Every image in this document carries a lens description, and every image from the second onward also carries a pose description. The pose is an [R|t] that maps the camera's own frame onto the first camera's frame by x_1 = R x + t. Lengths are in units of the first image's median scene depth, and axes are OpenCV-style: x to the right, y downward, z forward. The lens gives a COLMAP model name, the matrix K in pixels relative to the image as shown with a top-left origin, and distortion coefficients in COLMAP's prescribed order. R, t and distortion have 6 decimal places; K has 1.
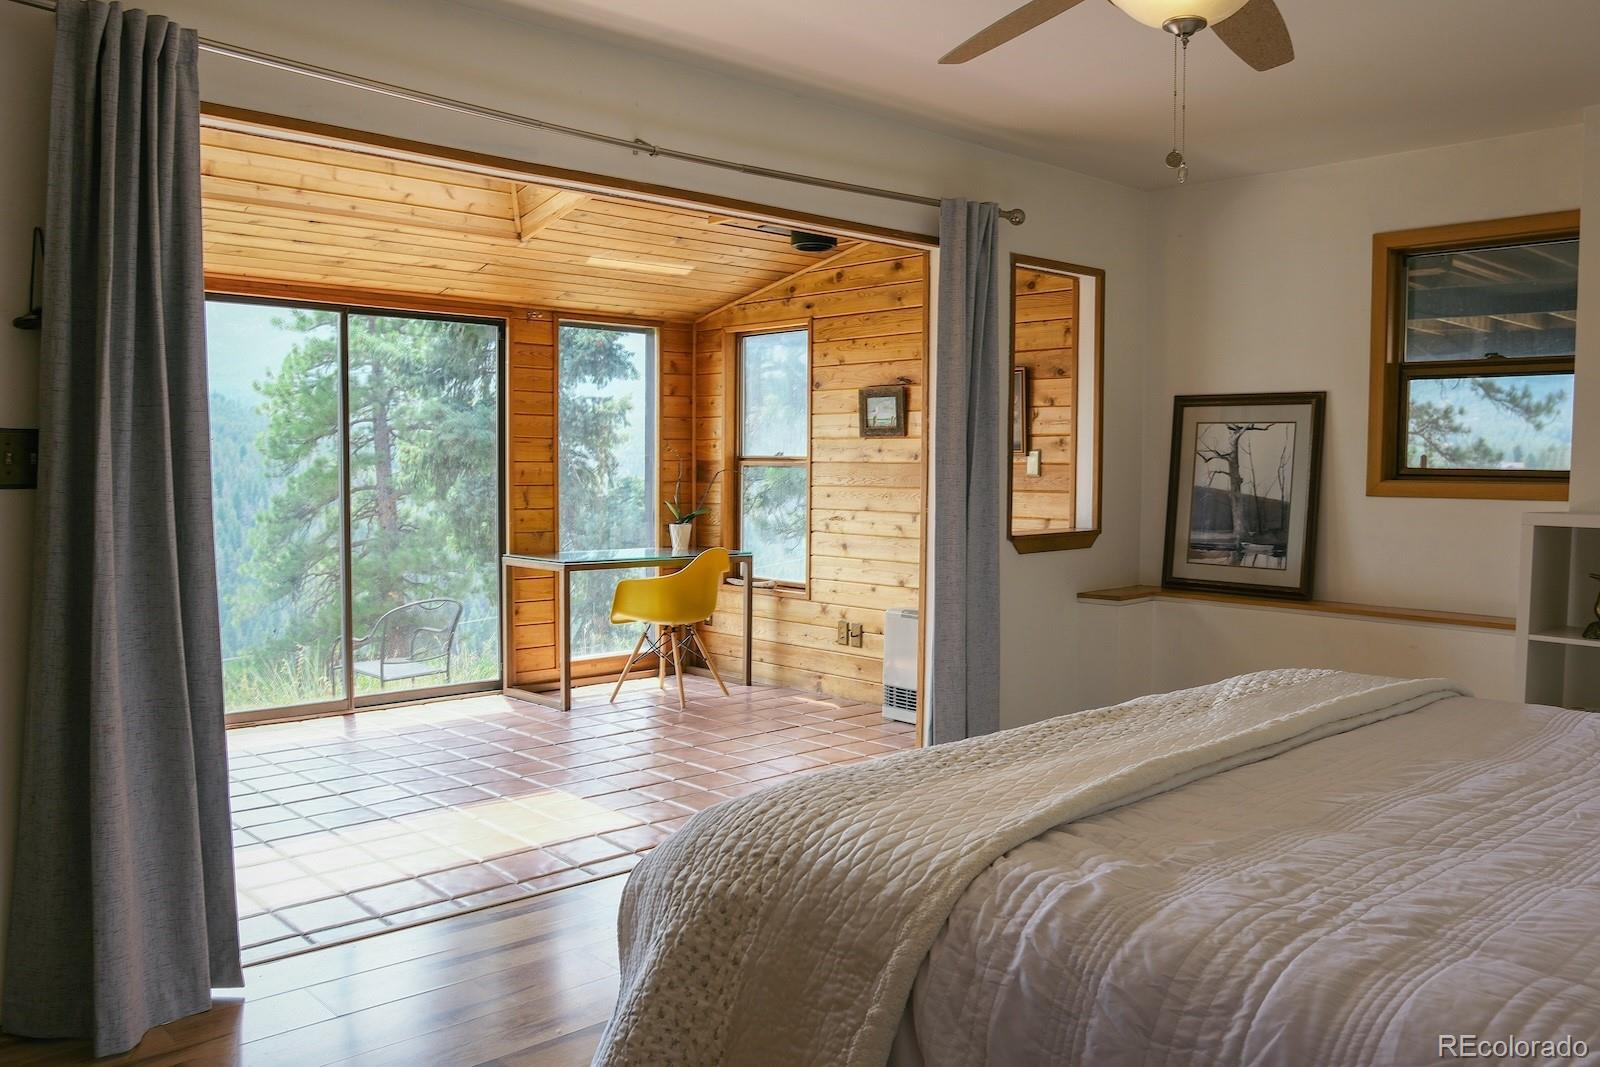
lens RADIAL K [[1255.4, 0, 799.4], [0, 1255.4, 530.2], [0, 0, 1]] dist [-0.057473, 0.013461]
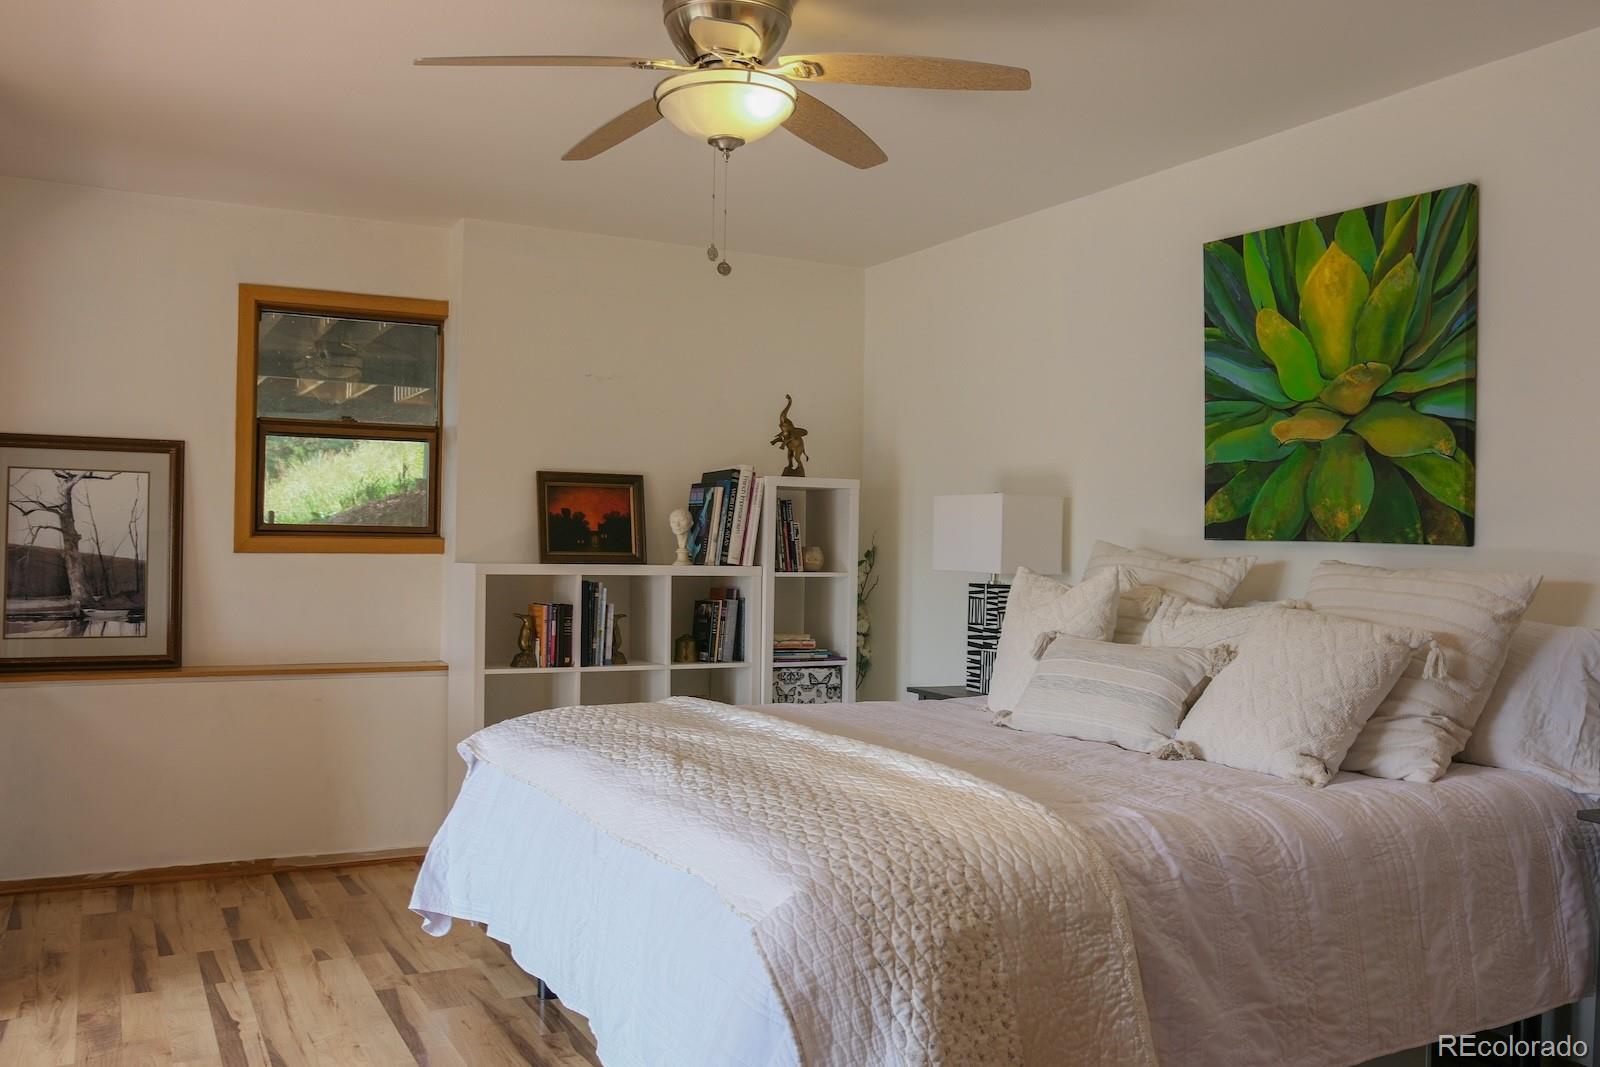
lens RADIAL K [[1358.1, 0, 800.8], [0, 1358.1, 532.8], [0, 0, 1]] dist [-0.040920, -0.005318]
pose [[0.245467, -0.000791, 0.969405, -0.431282], [0.041599, 0.999087, -0.009719, -0.013647], [-0.968512, 0.042712, 0.245276, 0.304076]]
